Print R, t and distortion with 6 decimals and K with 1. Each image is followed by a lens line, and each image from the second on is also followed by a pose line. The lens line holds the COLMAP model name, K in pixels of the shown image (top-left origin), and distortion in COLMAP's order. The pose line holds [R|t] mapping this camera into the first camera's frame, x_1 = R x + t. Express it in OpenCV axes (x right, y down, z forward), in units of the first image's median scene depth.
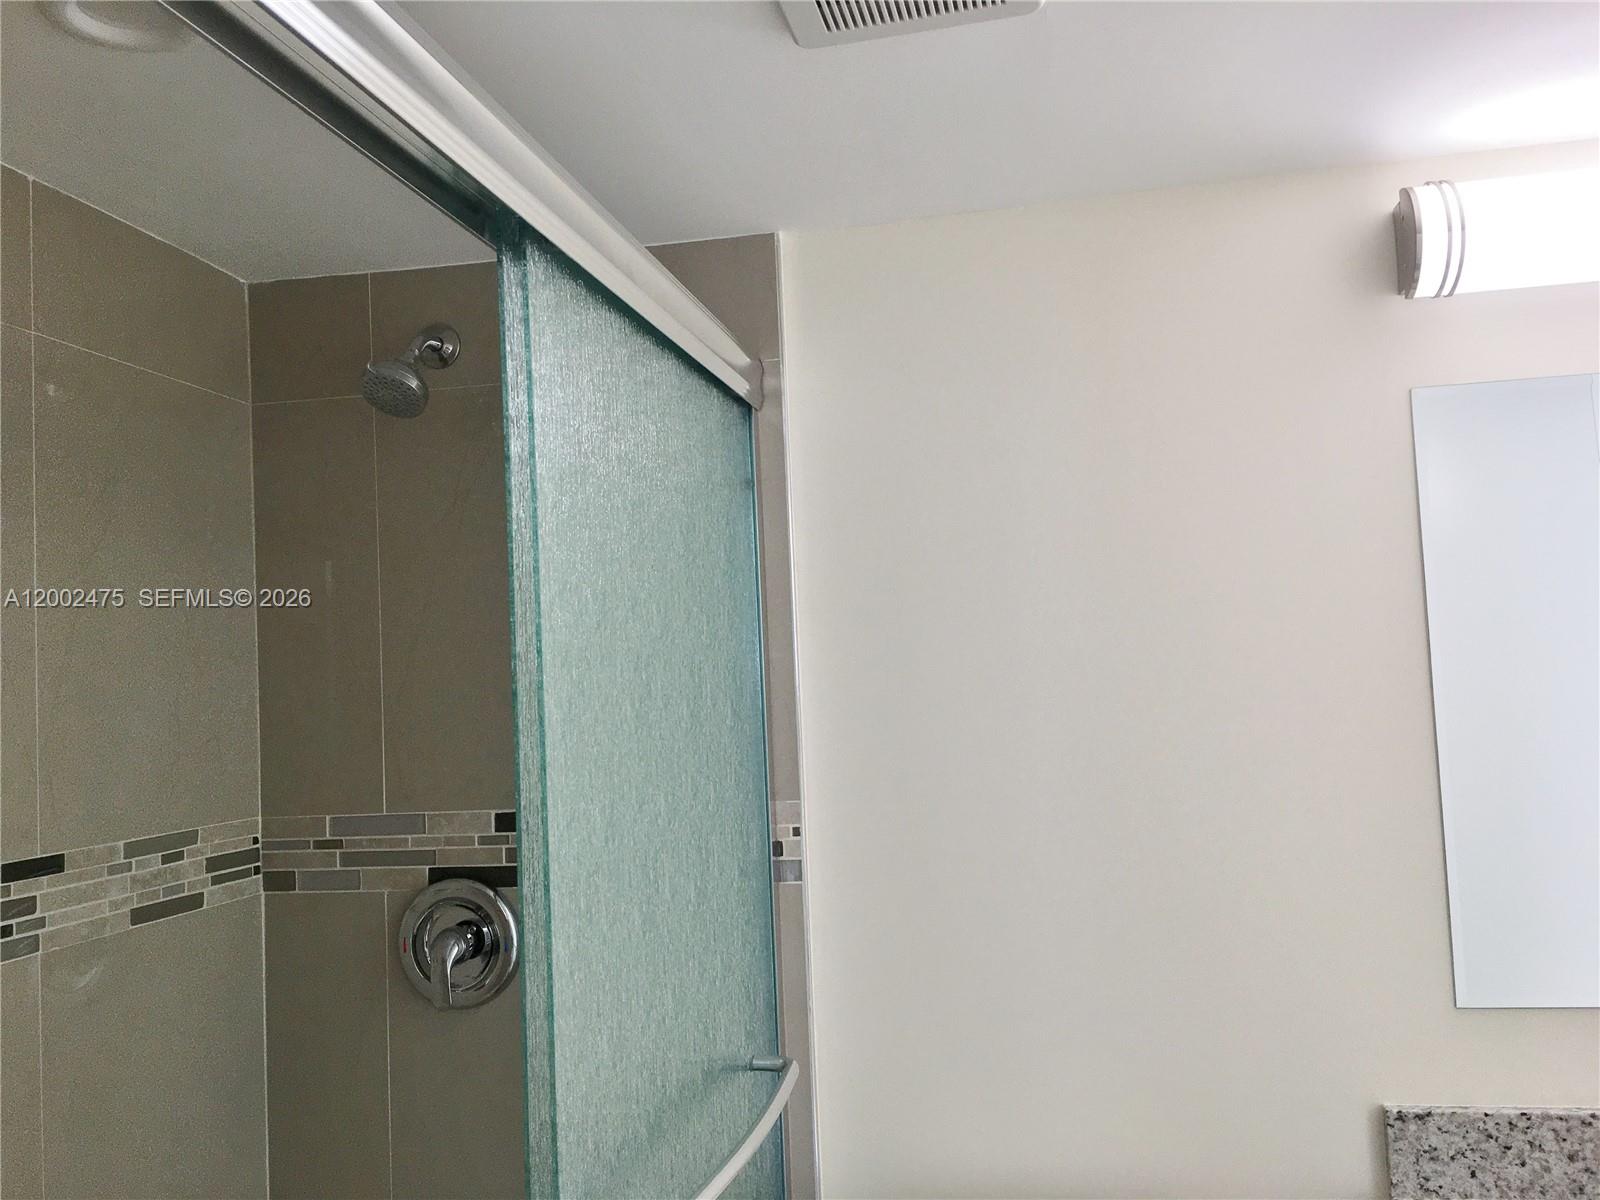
lens RADIAL K [[1376.2, 0, 798.5], [0, 1376.2, 600.8], [0, 0, 1]] dist [0.060787, -0.068989]
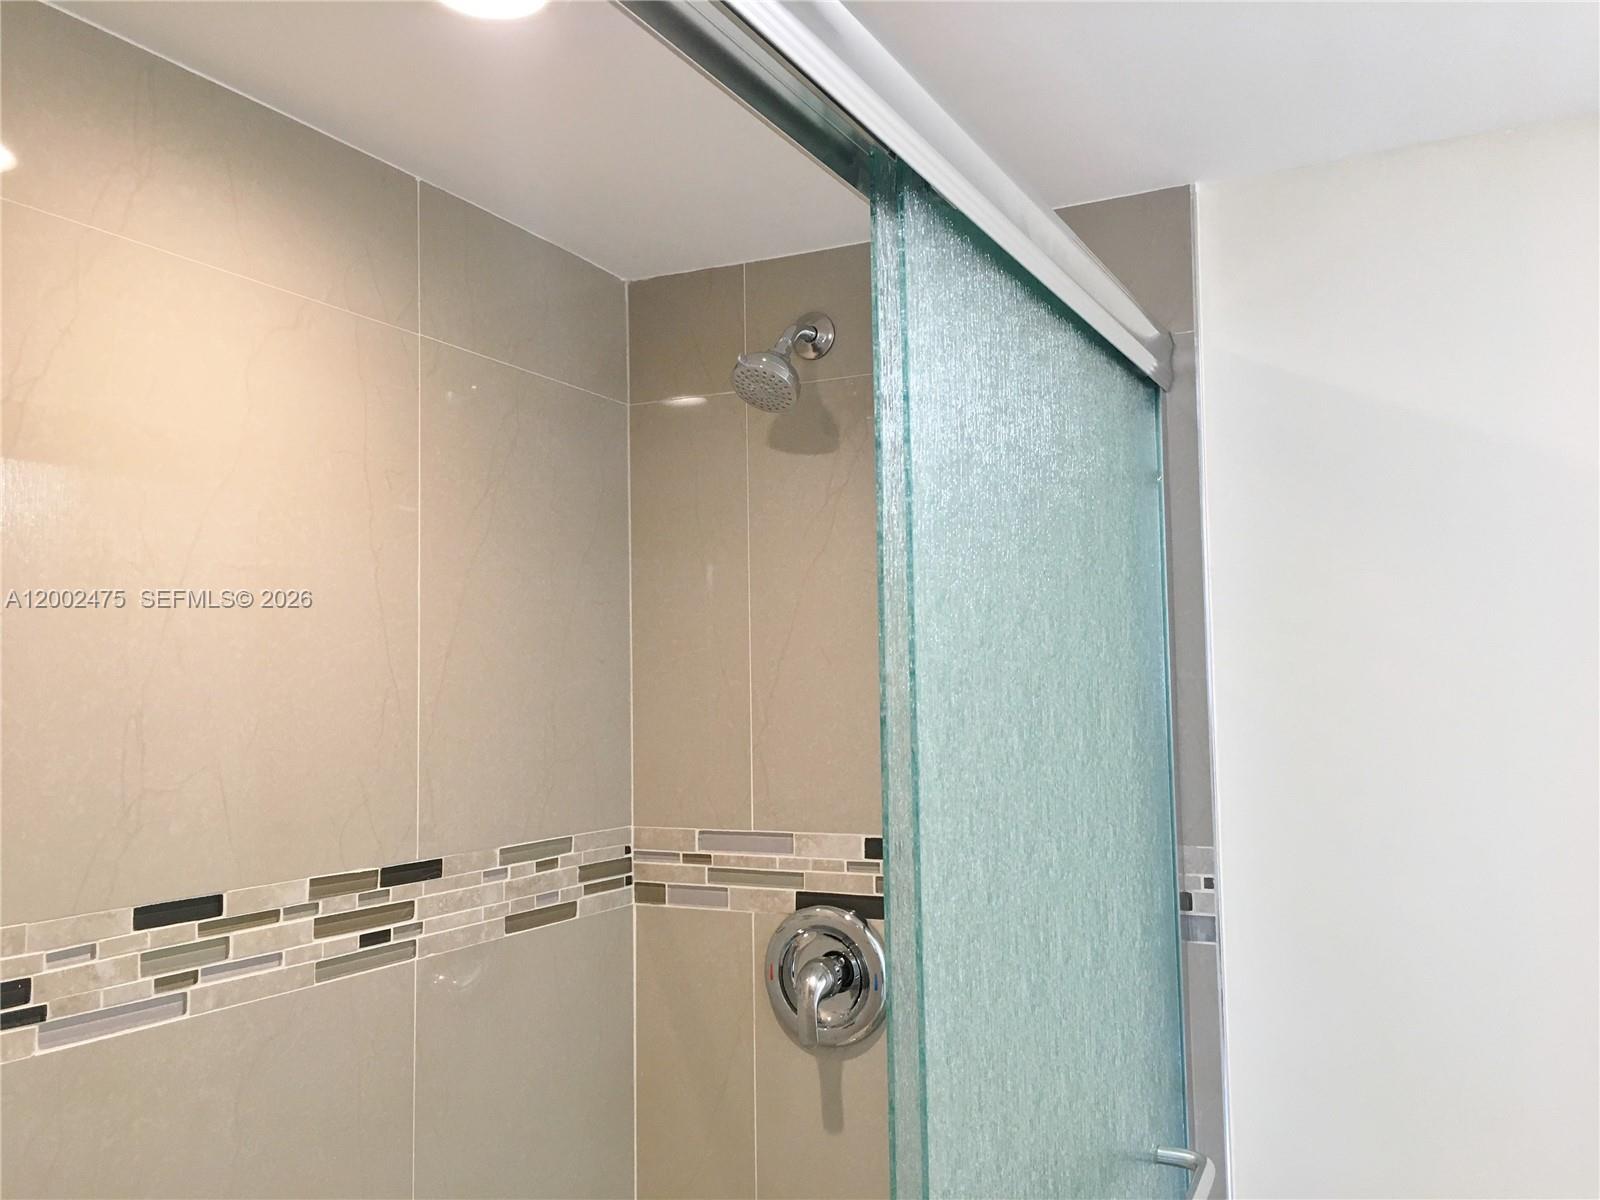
lens RADIAL K [[1376.2, 0, 792.3], [0, 1376.2, 599.0], [0, 0, 1]] dist [0.060787, -0.068989]
pose [[0.962352, 0.010139, -0.271617, -0.021256], [-0.011075, 0.999937, -0.001914, -0.004372], [0.271580, 0.004850, 0.962404, 0.118156]]
